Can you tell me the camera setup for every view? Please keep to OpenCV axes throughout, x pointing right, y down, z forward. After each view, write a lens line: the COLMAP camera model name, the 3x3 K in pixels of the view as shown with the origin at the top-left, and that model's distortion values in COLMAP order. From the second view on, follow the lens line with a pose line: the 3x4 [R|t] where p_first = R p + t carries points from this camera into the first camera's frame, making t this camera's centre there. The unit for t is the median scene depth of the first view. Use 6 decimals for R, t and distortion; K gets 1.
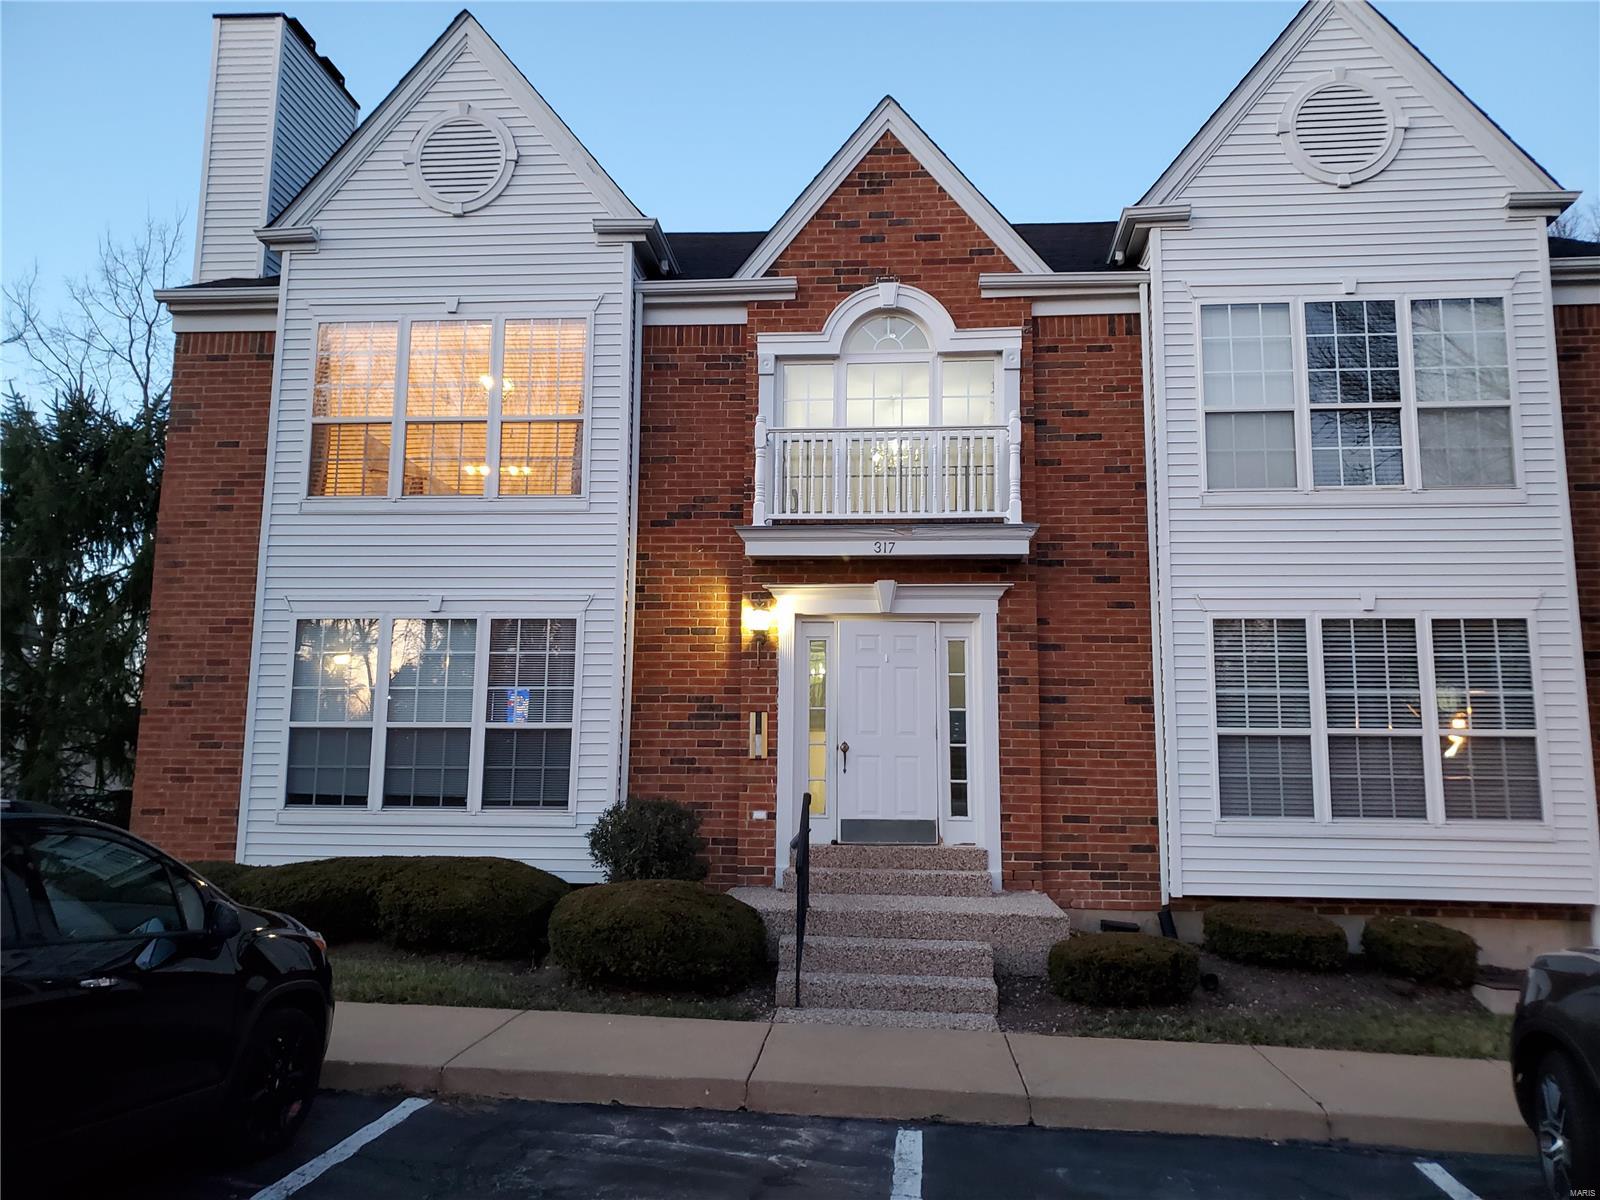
lens RADIAL K [[1074.5, 0, 802.9], [0, 1074.5, 595.8], [0, 0, 1]] dist [0.021692, -0.002953]
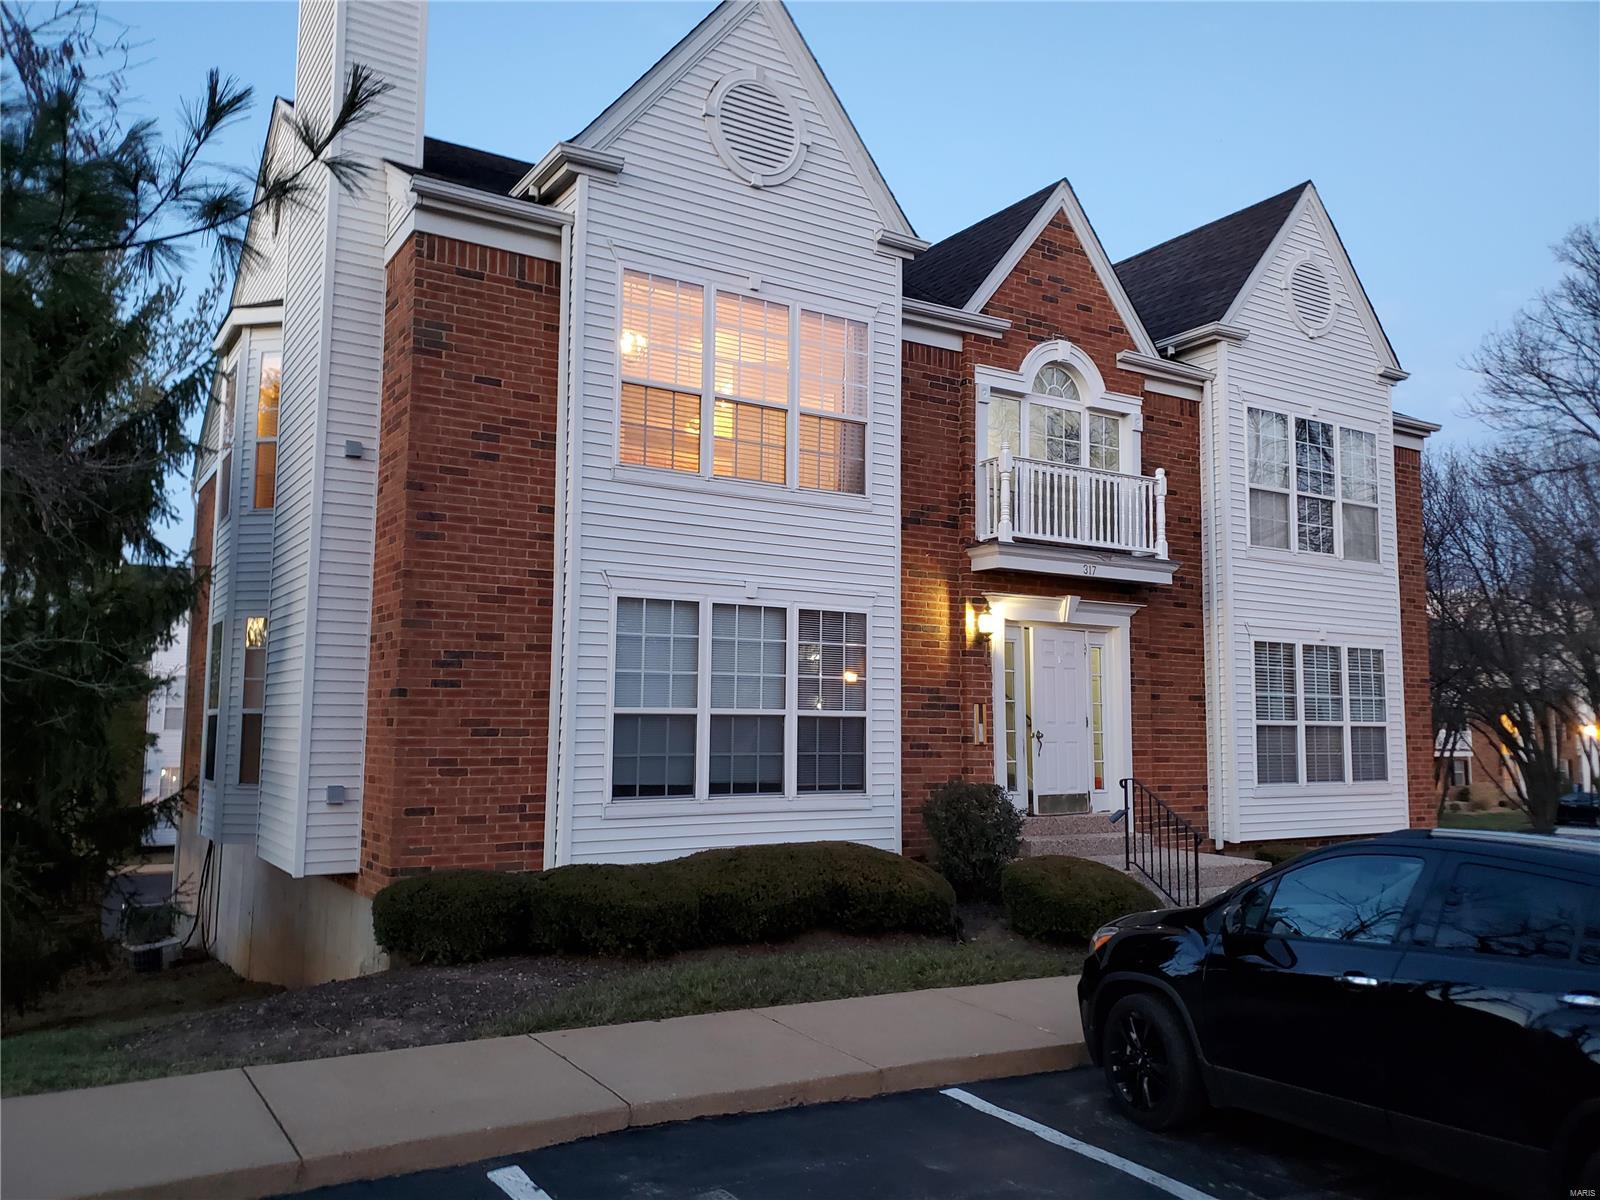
lens RADIAL K [[1231.6, 0, 790.6], [0, 1231.6, 604.1], [0, 0, 1]] dist [0.036326, -0.004399]
pose [[0.806487, 0.058850, 0.588316, -0.939704], [-0.083230, 0.996426, 0.014420, 0.001168], [-0.585365, -0.060595, 0.808502, 0.064663]]
